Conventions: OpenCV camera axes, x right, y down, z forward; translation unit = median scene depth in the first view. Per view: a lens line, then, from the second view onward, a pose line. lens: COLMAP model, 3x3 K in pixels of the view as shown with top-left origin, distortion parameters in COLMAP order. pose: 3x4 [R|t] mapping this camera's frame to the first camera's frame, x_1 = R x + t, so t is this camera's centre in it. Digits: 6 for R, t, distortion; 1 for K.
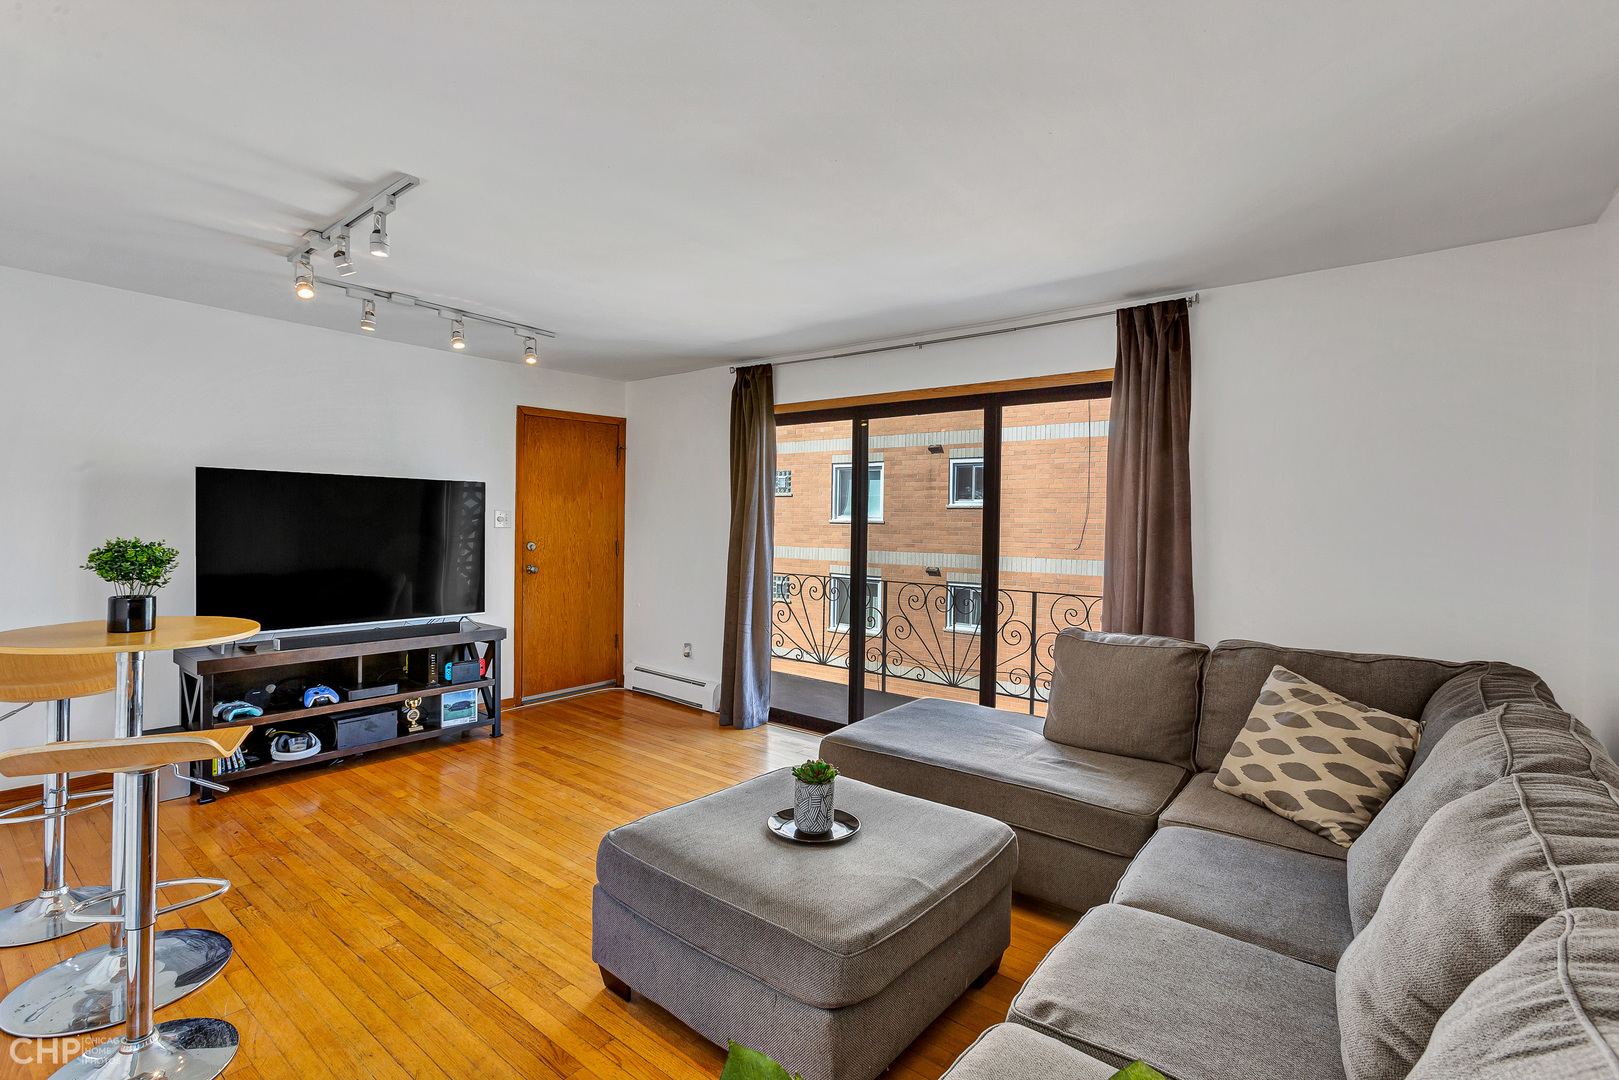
lens RADIAL K [[747.5, 0, 802.7], [0, 747.5, 519.4], [0, 0, 1]] dist [-0.002053, -0.000078]
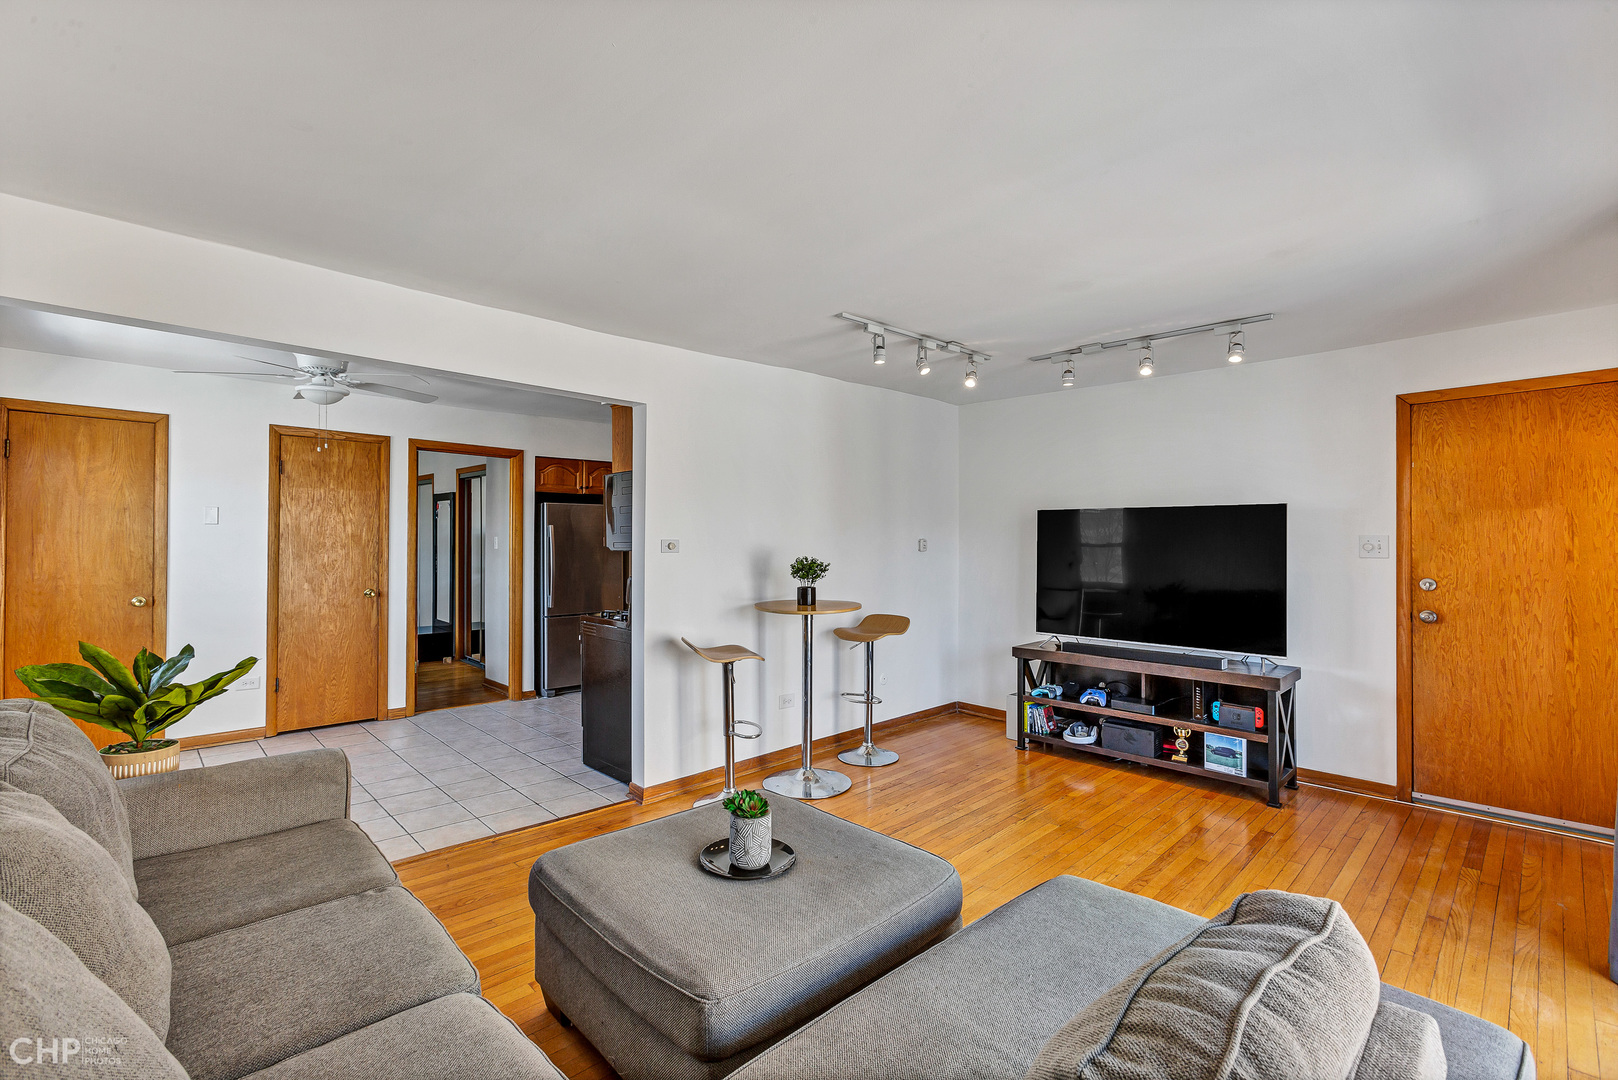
lens RADIAL K [[721.6, 0, 805.3], [0, 721.6, 529.8], [0, 0, 1]] dist [-0.000081, 0.000329]
pose [[-0.111935, -0.024490, -0.993414, 0.540377], [0.003179, 0.999682, -0.025003, -0.001316], [0.993710, -0.005956, -0.111822, 0.665619]]
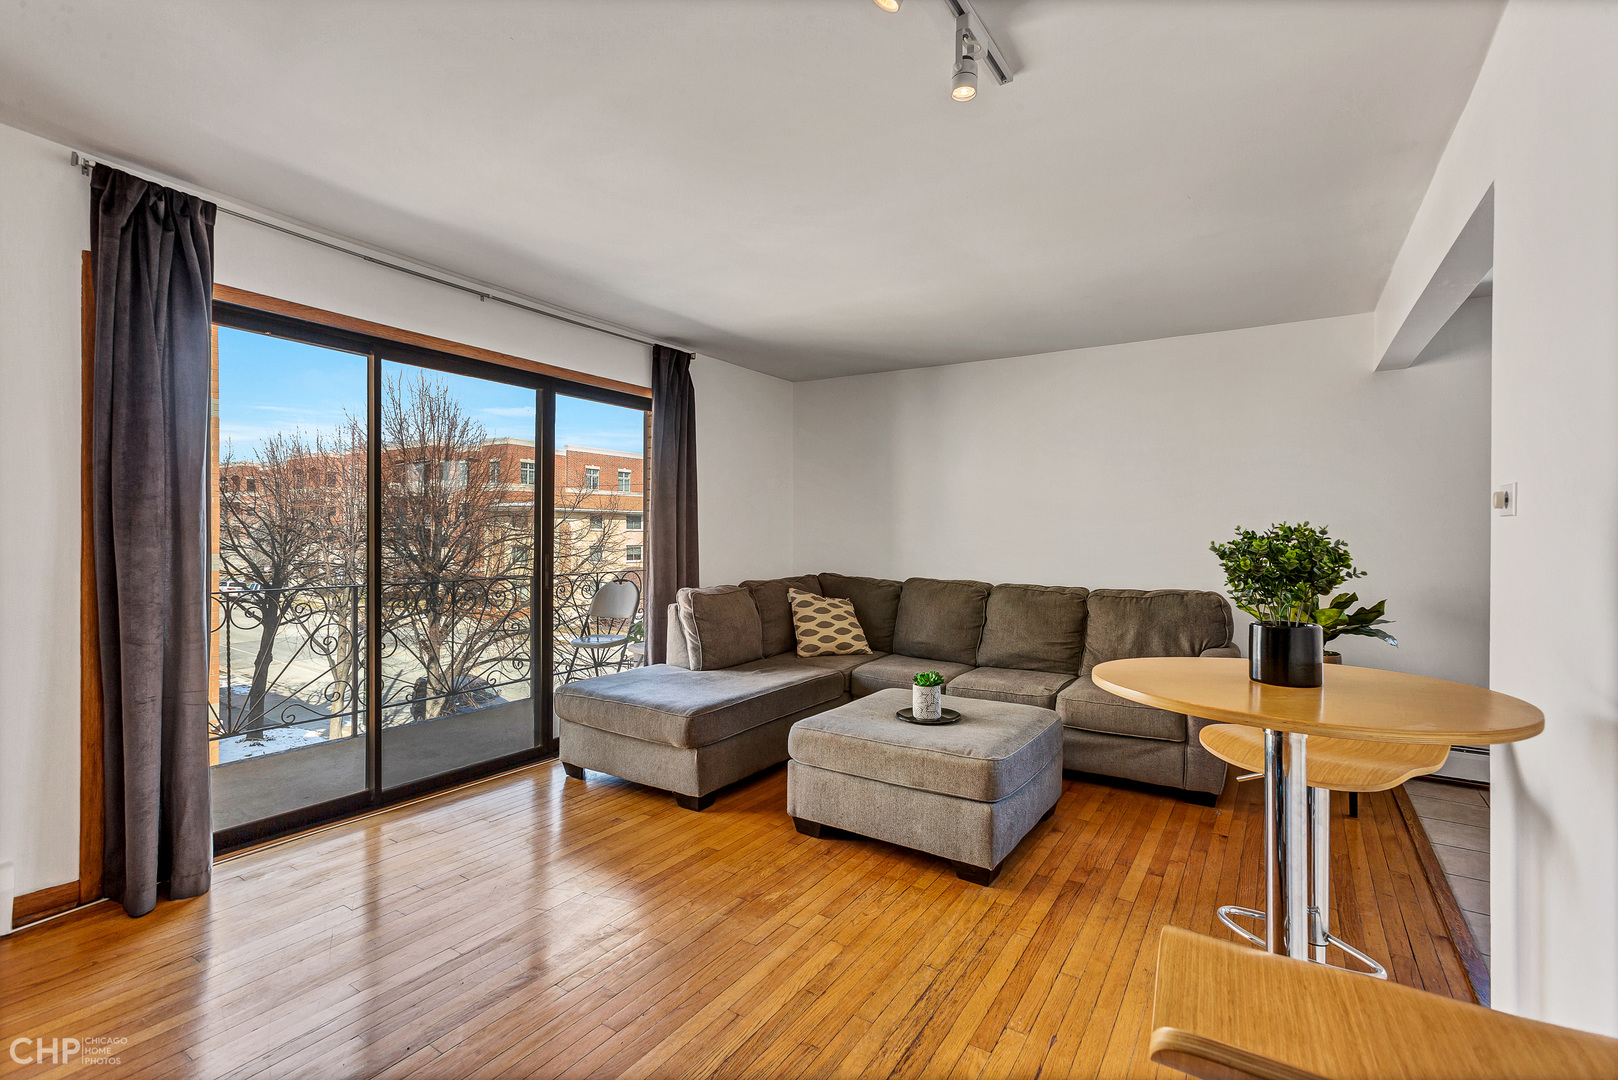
lens RADIAL K [[731.4, 0, 809.0], [0, 731.4, 540.0], [0, 0, 1]] dist [-0.015693, 0.011292]
pose [[-0.109441, -0.026129, 0.993650, -0.772080], [-0.016108, 0.999570, 0.024510, 0.017359], [-0.993863, -0.013324, -0.109815, 0.785648]]
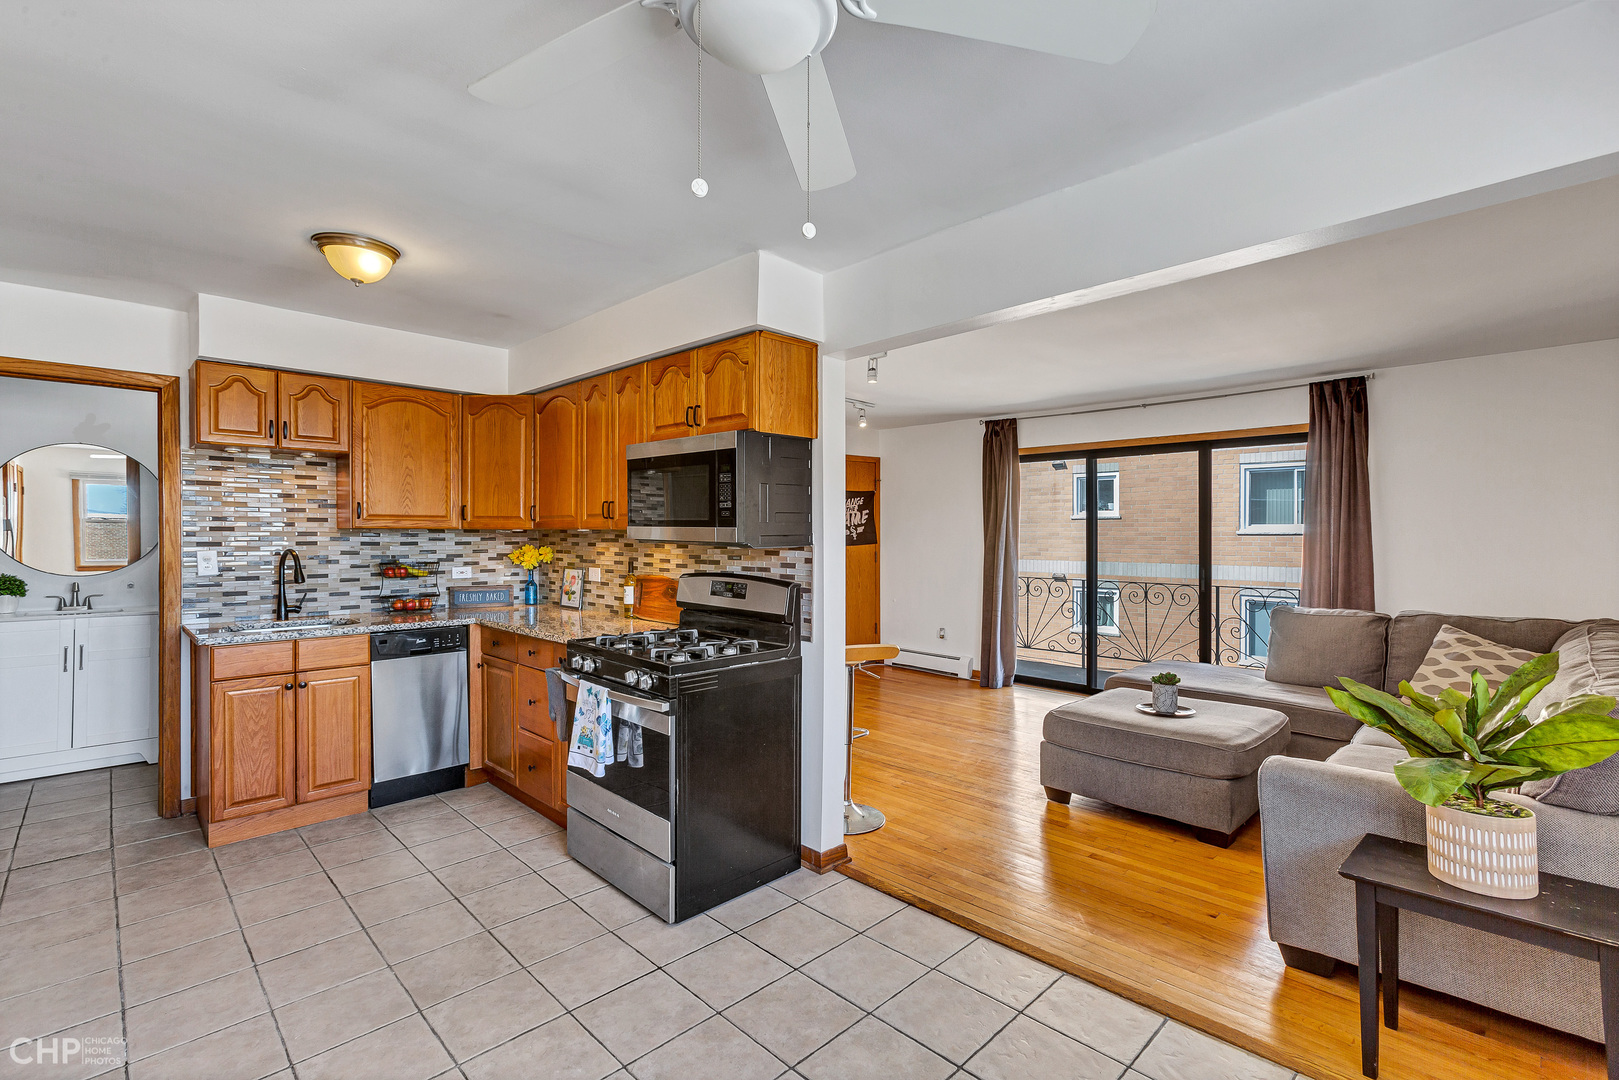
lens RADIAL K [[731.8, 0, 809.5], [0, 731.8, 540.0], [0, 0, 1]] dist [-0.015693, 0.011292]
pose [[0.994874, -0.015660, -0.099907, -0.355051], [0.016880, 0.999793, 0.011374, -0.012925], [0.099708, -0.013002, 0.994932, -0.429591]]
